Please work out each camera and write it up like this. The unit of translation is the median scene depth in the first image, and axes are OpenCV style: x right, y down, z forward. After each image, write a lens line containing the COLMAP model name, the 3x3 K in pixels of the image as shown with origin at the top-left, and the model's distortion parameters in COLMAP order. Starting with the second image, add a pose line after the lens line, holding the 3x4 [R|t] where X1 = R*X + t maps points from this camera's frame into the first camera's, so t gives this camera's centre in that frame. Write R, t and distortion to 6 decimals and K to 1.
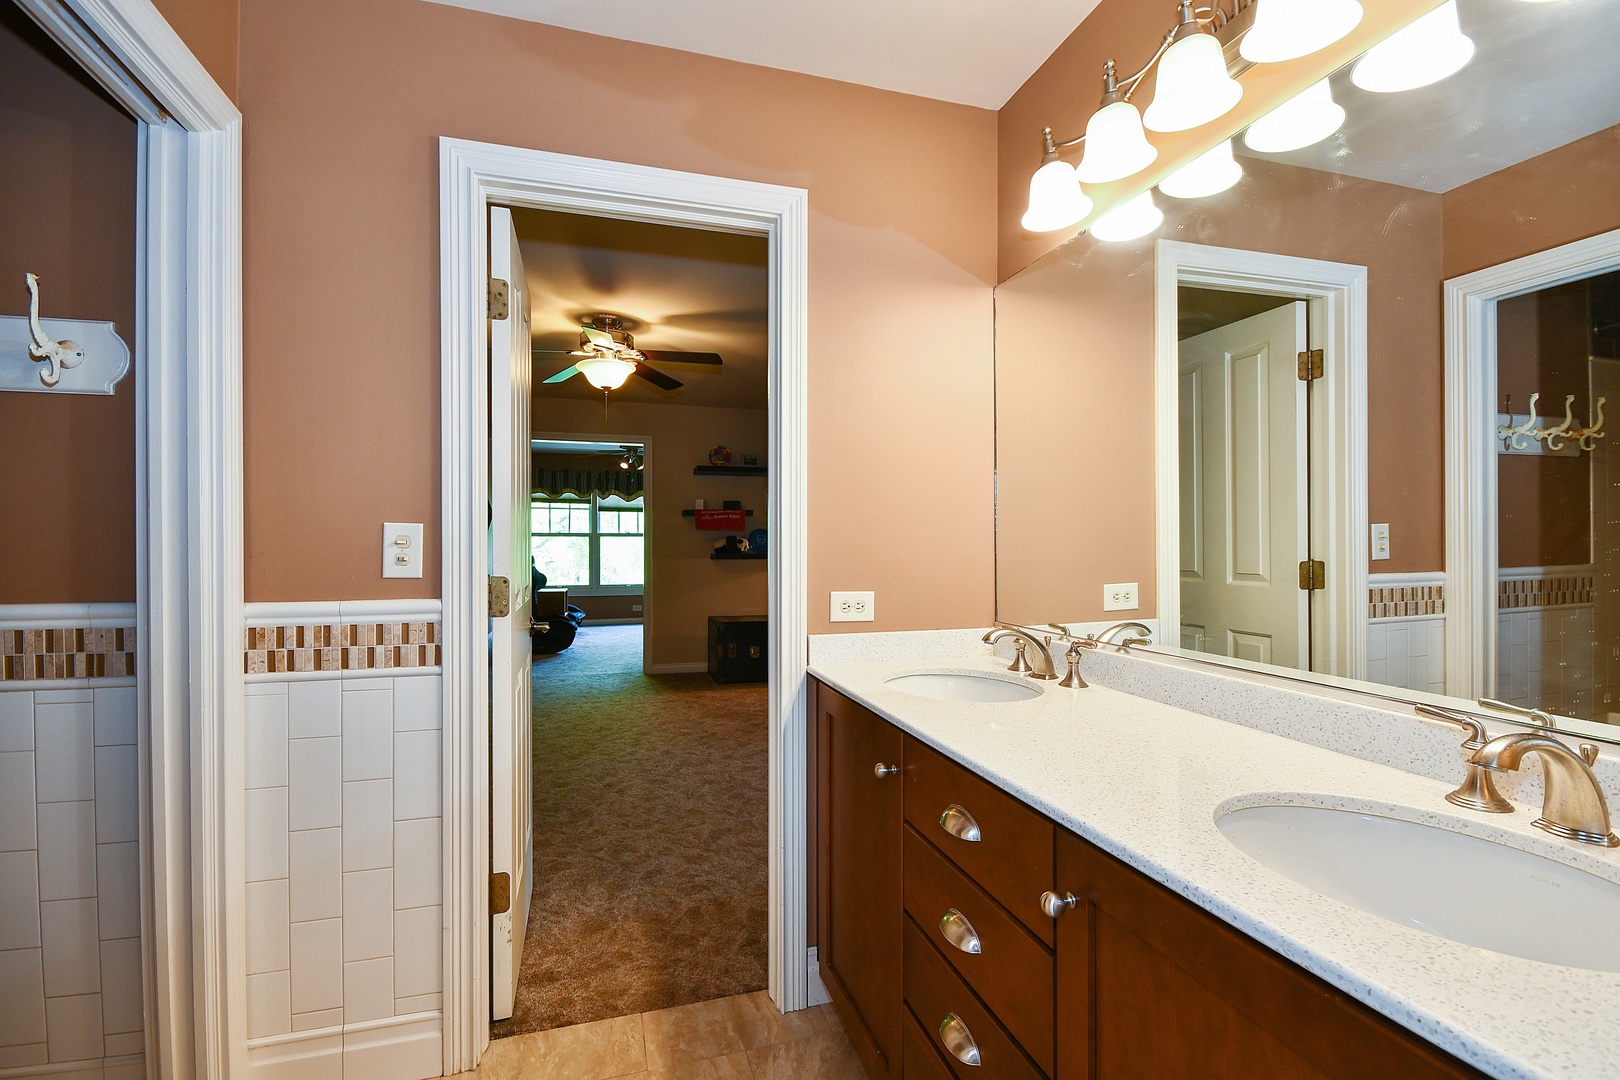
lens RADIAL K [[715.6, 0, 808.1], [0, 715.6, 549.4], [0, 0, 1]] dist [0.001925, 0.000288]
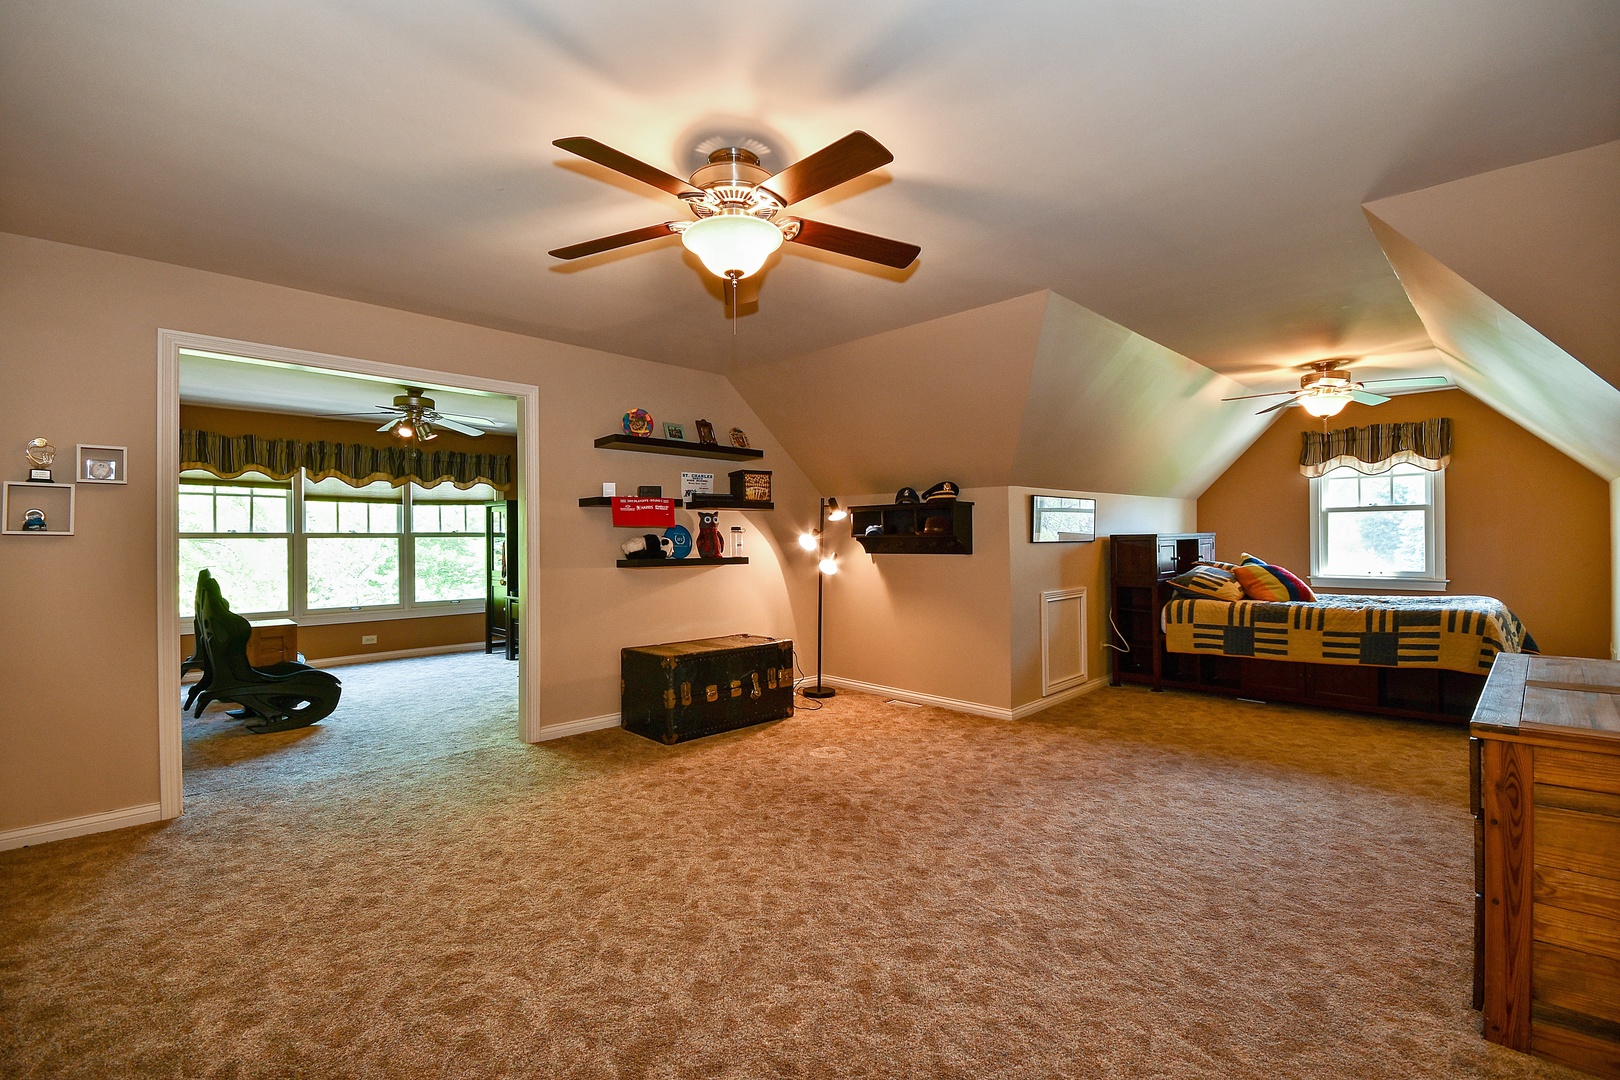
lens RADIAL K [[715.6, 0, 808.1], [0, 715.6, 549.4], [0, 0, 1]] dist [0.001925, 0.000288]
pose [[0.883044, -0.018316, 0.468933, -0.304618], [0.016717, 0.999832, 0.007573, -0.006665], [-0.468993, 0.001152, 0.883201, 0.285174]]
